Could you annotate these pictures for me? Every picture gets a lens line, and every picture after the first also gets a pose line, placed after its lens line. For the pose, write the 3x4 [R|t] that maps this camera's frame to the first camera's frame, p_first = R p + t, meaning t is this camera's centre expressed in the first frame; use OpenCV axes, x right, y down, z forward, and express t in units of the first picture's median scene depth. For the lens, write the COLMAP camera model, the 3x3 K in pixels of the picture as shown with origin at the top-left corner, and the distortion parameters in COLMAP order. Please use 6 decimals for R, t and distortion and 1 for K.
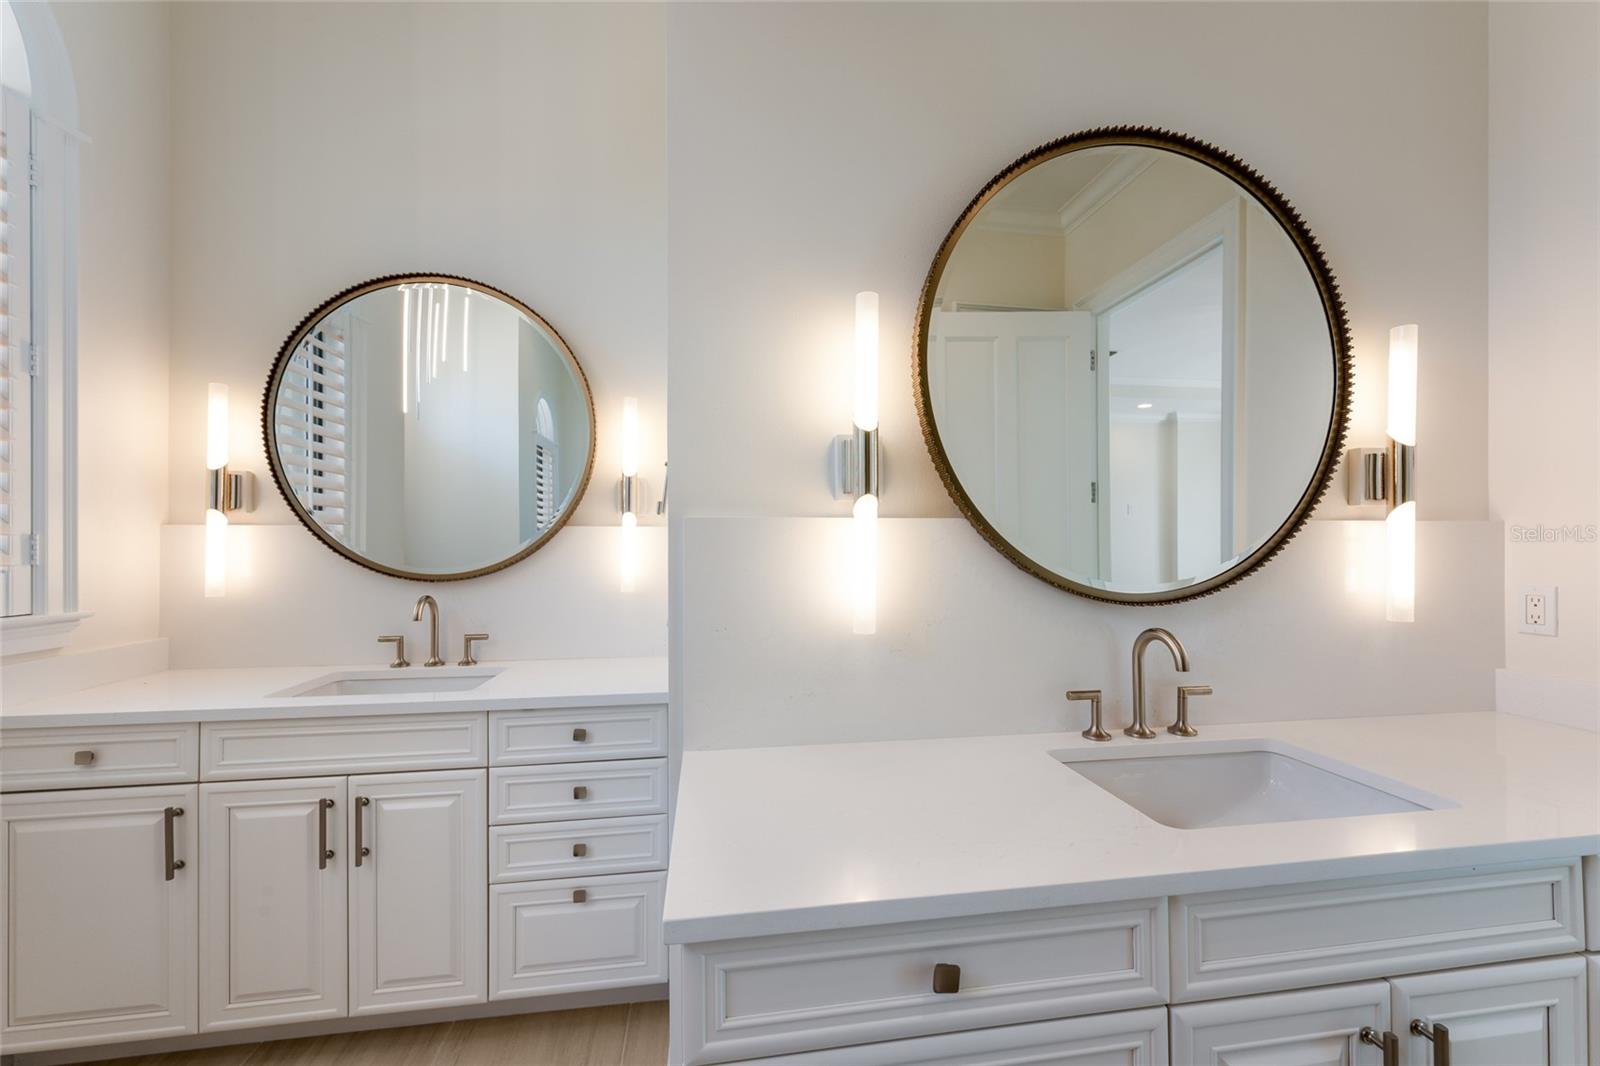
lens RADIAL K [[641.2, 0, 799.8], [0, 641.2, 537.3], [0, 0, 1]] dist [0.069009, -0.022525]
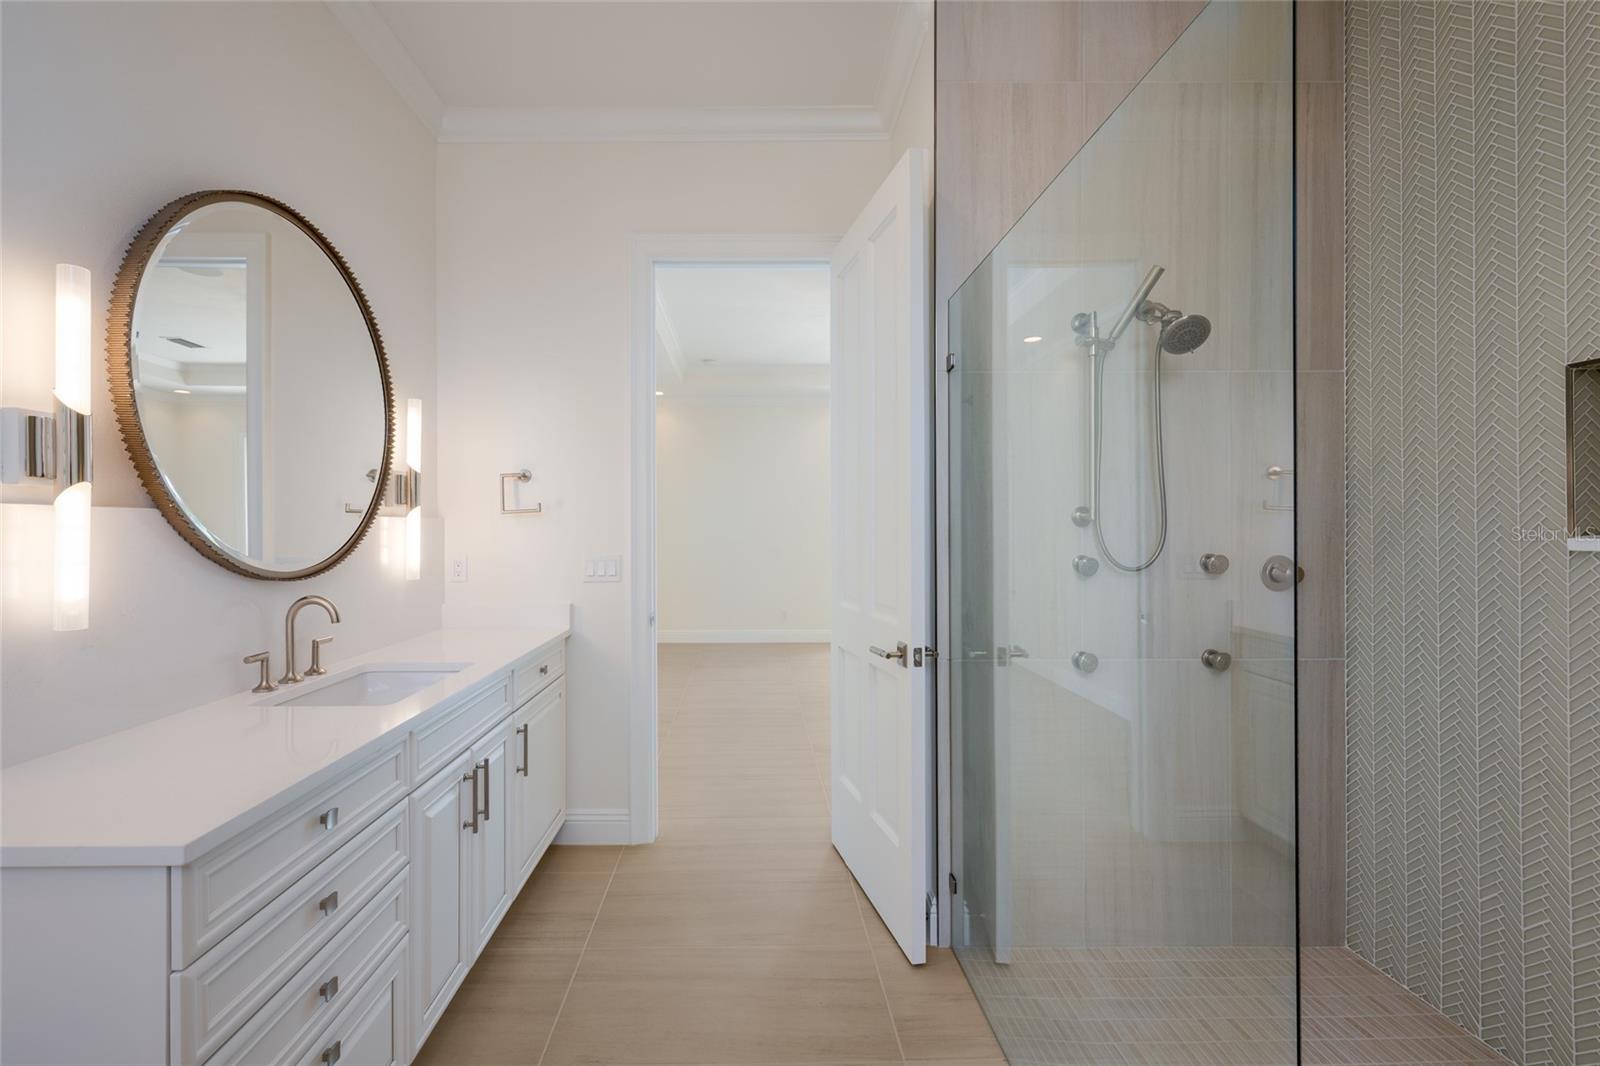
lens RADIAL K [[627.6, 0, 805.6], [0, 627.6, 528.1], [0, 0, 1]] dist [-0.000093, 0.000418]
pose [[0.097083, 0.005252, 0.995262, -0.597419], [-0.012732, 0.999911, -0.004035, -0.006053], [-0.995195, -0.012280, 0.097142, -0.117739]]
